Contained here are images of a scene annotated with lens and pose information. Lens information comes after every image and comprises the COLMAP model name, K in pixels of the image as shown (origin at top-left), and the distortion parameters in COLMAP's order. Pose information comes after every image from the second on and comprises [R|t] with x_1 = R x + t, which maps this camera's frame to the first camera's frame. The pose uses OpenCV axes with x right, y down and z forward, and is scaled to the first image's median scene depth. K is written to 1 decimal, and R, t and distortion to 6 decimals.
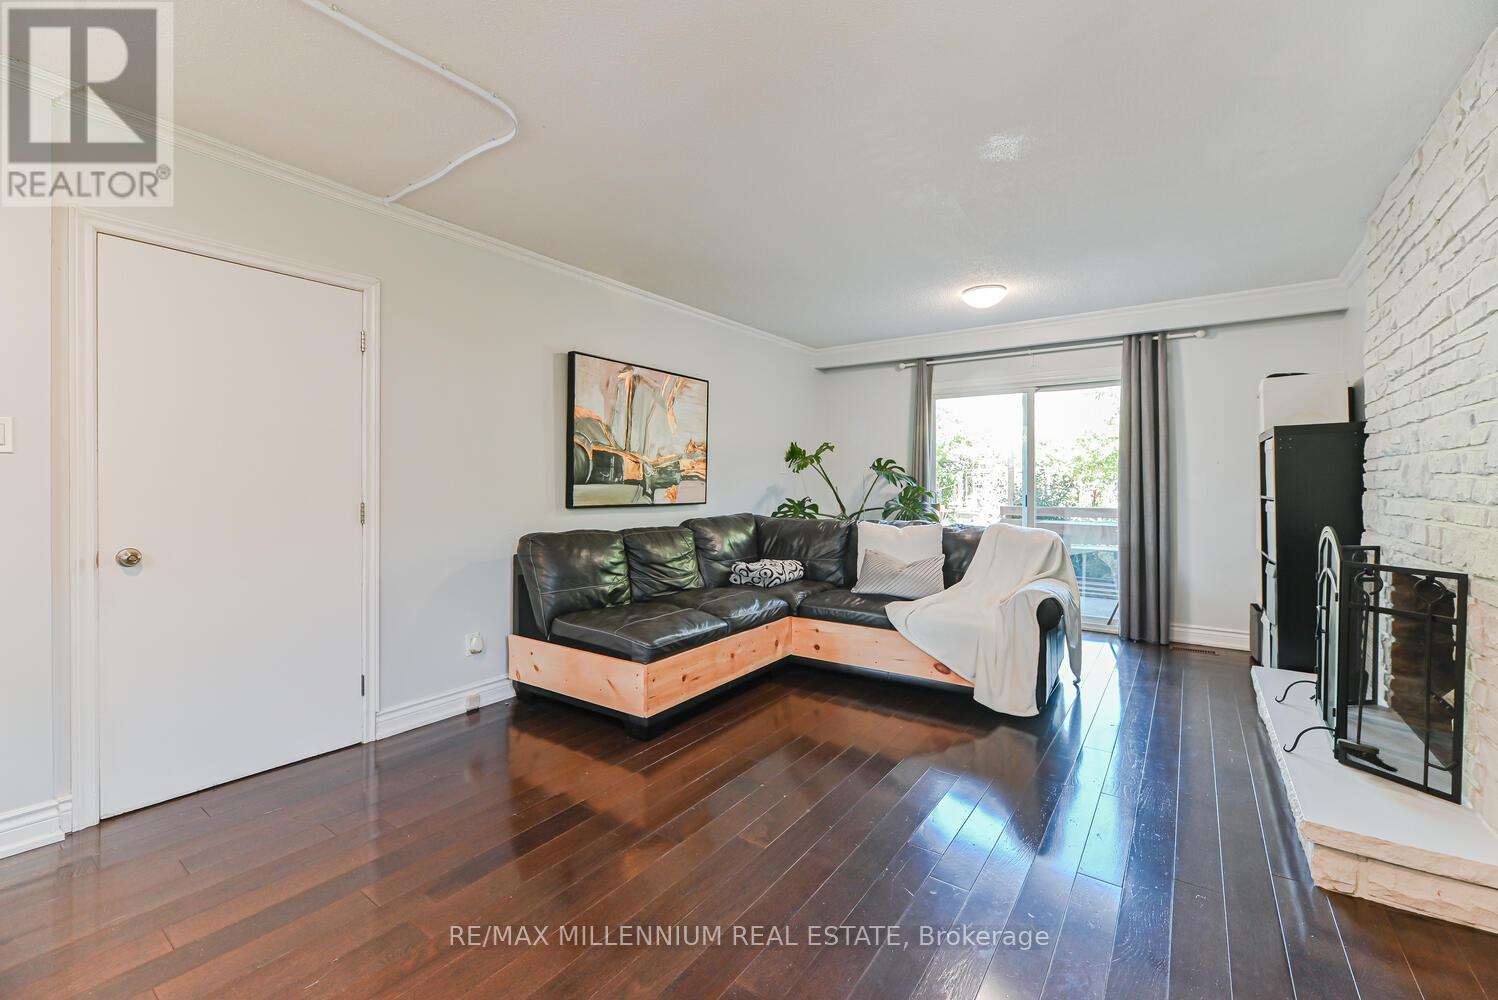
lens RADIAL K [[624.6, 0, 755.9], [0, 624.6, 484.6], [0, 0, 1]] dist [-0.000267, -0.000621]
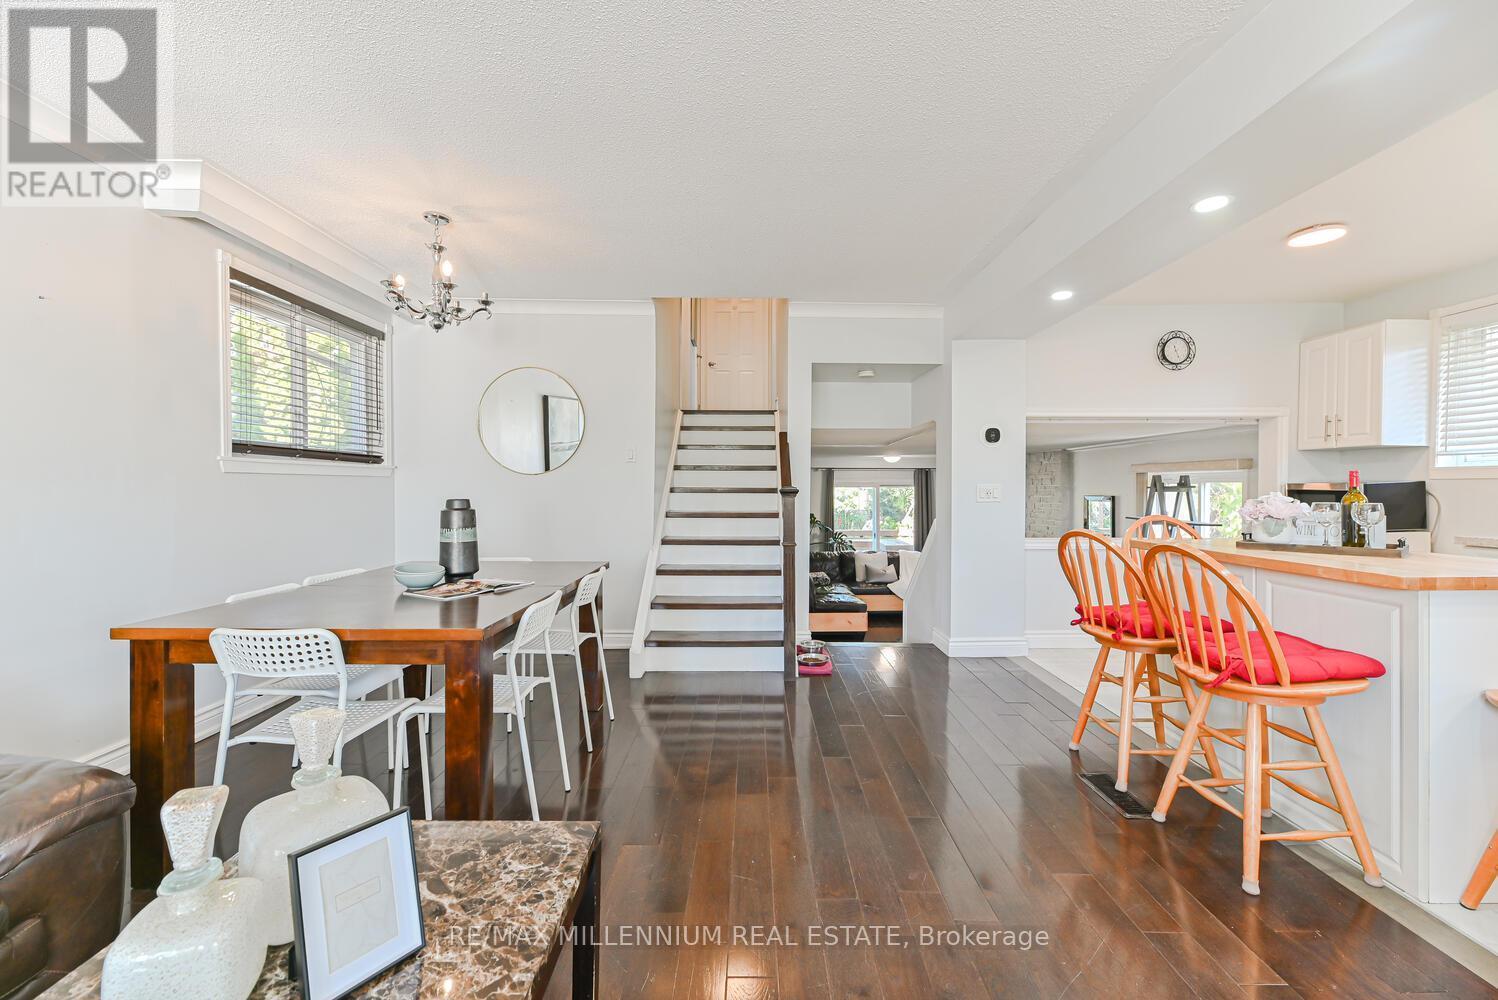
lens RADIAL K [[593.3, 0, 744.9], [0, 593.3, 482.7], [0, 0, 1]] dist [0.000967, -0.000312]
pose [[0.826124, -0.008161, 0.563429, -1.488862], [0.010918, 0.999939, -0.001526, -0.213125], [-0.563382, 0.007412, 0.826163, -0.631567]]
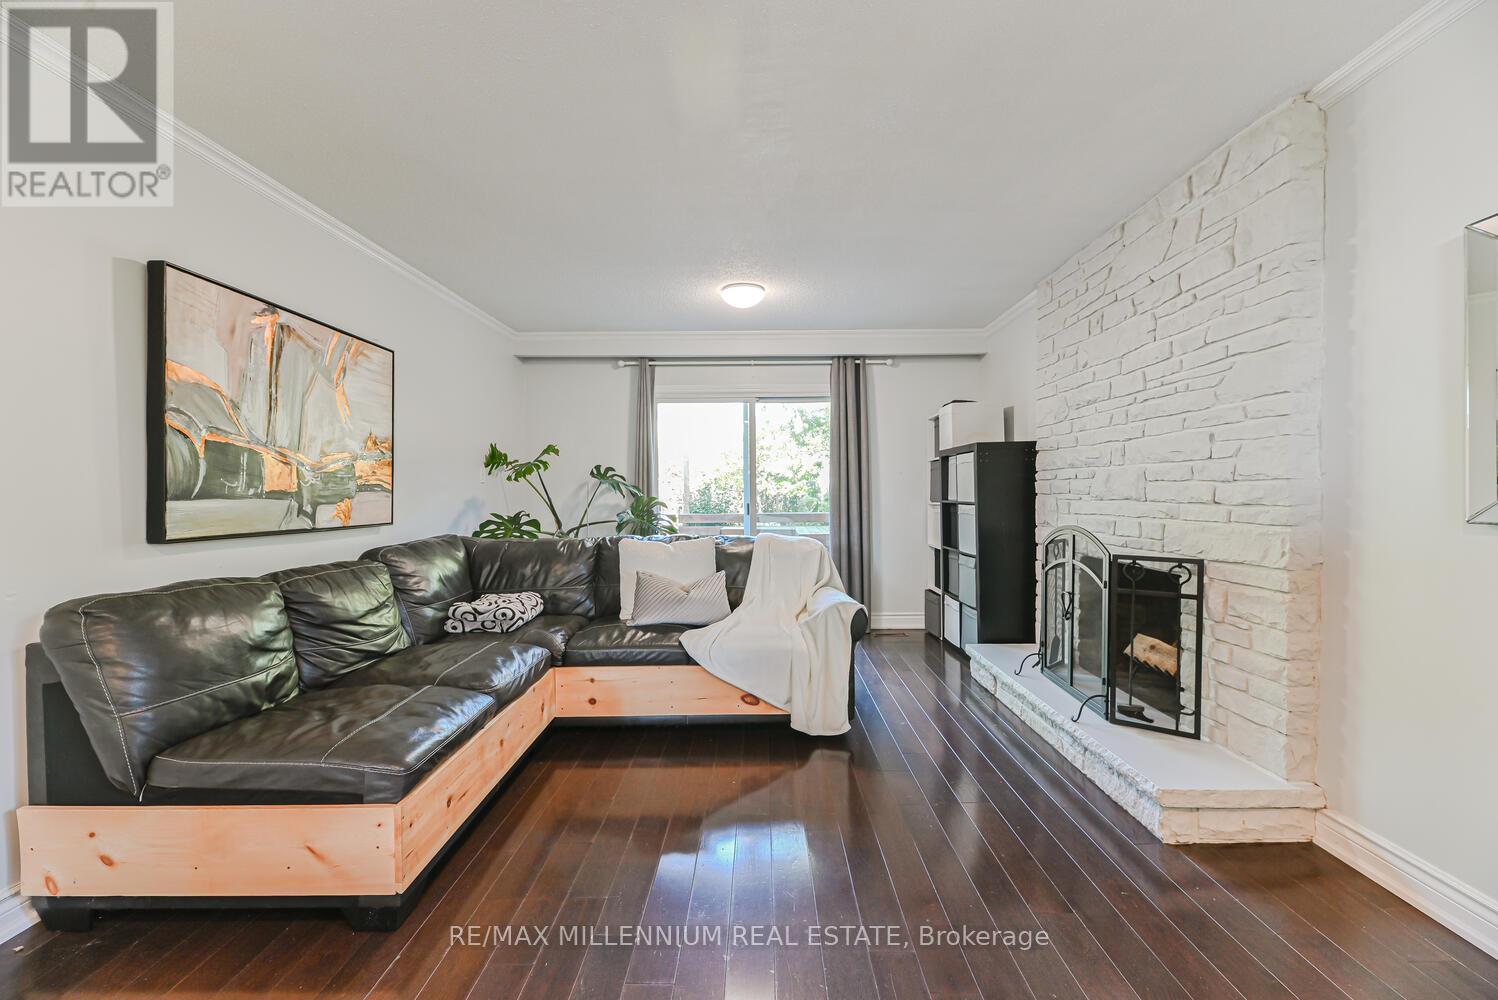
lens RADIAL K [[604.0, 0, 751.7], [0, 604.0, 501.2], [0, 0, 1]] dist [0.001664, -0.002479]
pose [[0.825087, -0.016887, 0.564753, -0.154378], [0.010421, 0.999838, 0.014671, -0.001816], [-0.564909, -0.006219, 0.825130, 0.241898]]
